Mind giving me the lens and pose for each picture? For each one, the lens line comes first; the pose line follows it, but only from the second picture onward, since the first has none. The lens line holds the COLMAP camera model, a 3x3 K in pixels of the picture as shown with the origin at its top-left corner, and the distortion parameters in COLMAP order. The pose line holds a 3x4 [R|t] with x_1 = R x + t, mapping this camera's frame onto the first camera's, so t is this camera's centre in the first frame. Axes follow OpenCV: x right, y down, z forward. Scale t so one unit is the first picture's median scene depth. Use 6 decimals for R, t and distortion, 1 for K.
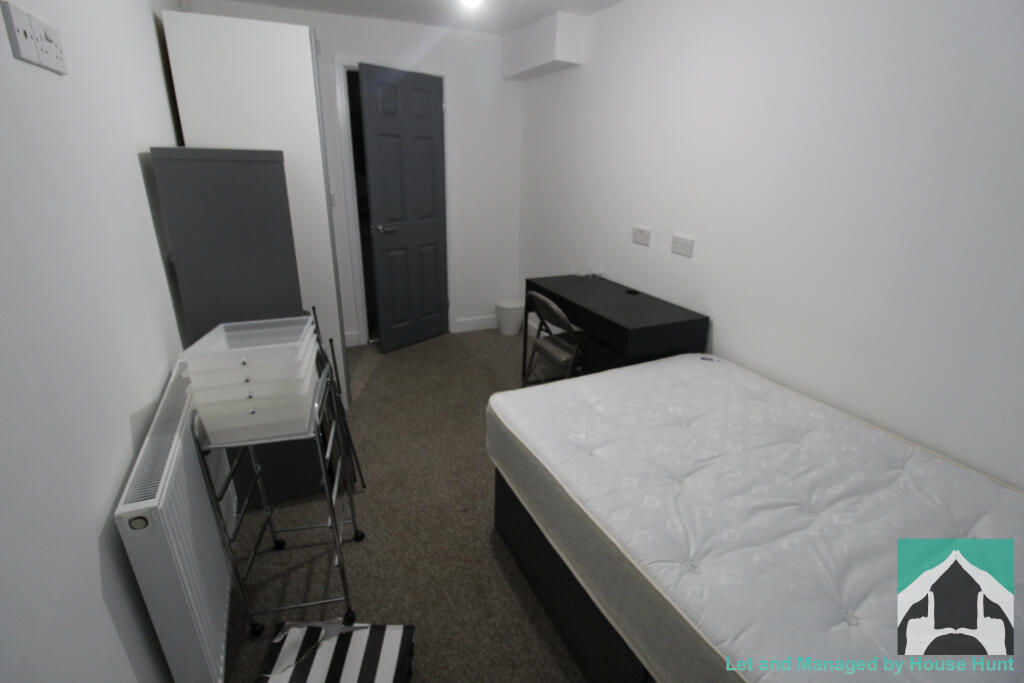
lens RADIAL K [[478.2, 0, 512.0], [0, 478.2, 341.5], [0, 0, 1]] dist [0.000114, -0.000043]
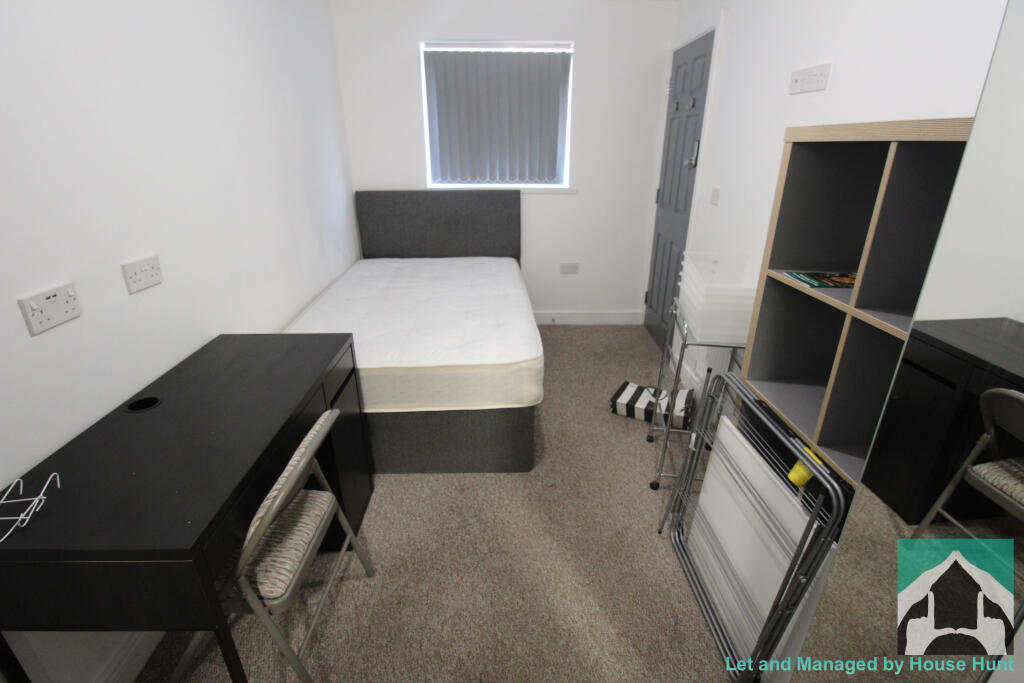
lens RADIAL K [[478.2, 0, 512.0], [0, 478.2, 341.5], [0, 0, 1]] dist [0.000114, -0.000043]
pose [[-0.913504, -0.178166, 0.365741, -0.289688], [0.122800, 0.736317, 0.665401, -0.486811], [-0.387853, 0.652759, -0.650750, 1.298796]]
